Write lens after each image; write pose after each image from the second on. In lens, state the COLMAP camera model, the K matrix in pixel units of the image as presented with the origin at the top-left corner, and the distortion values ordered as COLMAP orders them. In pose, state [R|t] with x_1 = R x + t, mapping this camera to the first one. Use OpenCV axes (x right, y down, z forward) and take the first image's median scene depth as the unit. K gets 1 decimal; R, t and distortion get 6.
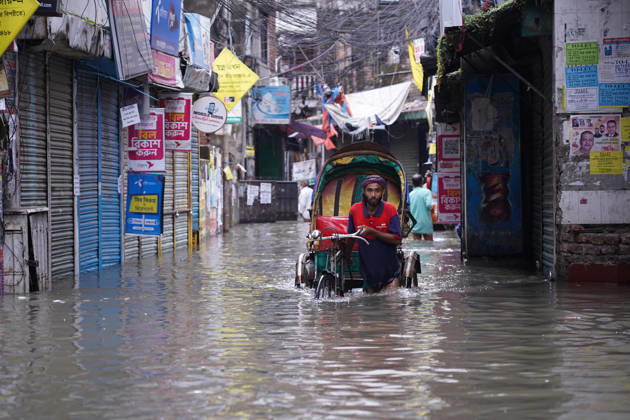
lens RADIAL K [[1995.9, 0, 315.0], [0, 1995.9, 210.0], [0, 0, 1]] dist [-0.147290, -0.606111]
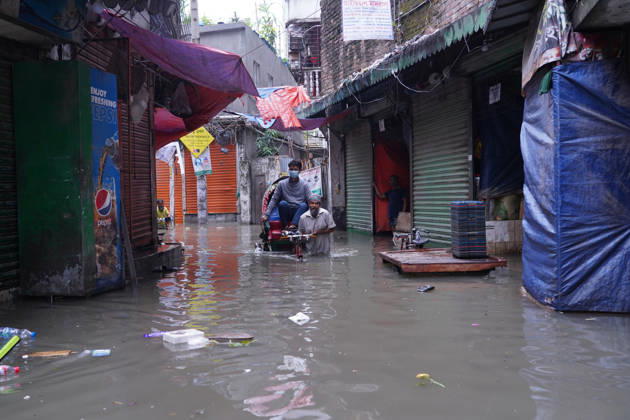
lens RADIAL K [[678.1, 0, 315.0], [0, 678.1, 210.0], [0, 0, 1]] dist [0.010383, 0.013446]
pose [[0.992592, -0.009151, -0.121150, 0.042302], [0.010158, 0.999919, 0.007700, -0.014236], [0.121070, -0.008873, 0.992604, 1.038411]]
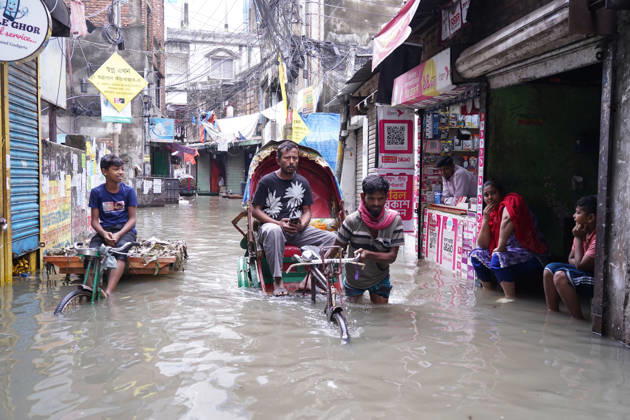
lens RADIAL K [[601.0, 0, 315.0], [0, 601.0, 210.0], [0, 0, 1]] dist [0.067770, -0.002241]
pose [[0.975050, 0.004784, 0.221932, -0.010186], [-0.012449, 0.999373, 0.033155, -0.006996], [-0.221635, -0.035090, 0.974498, 0.545580]]
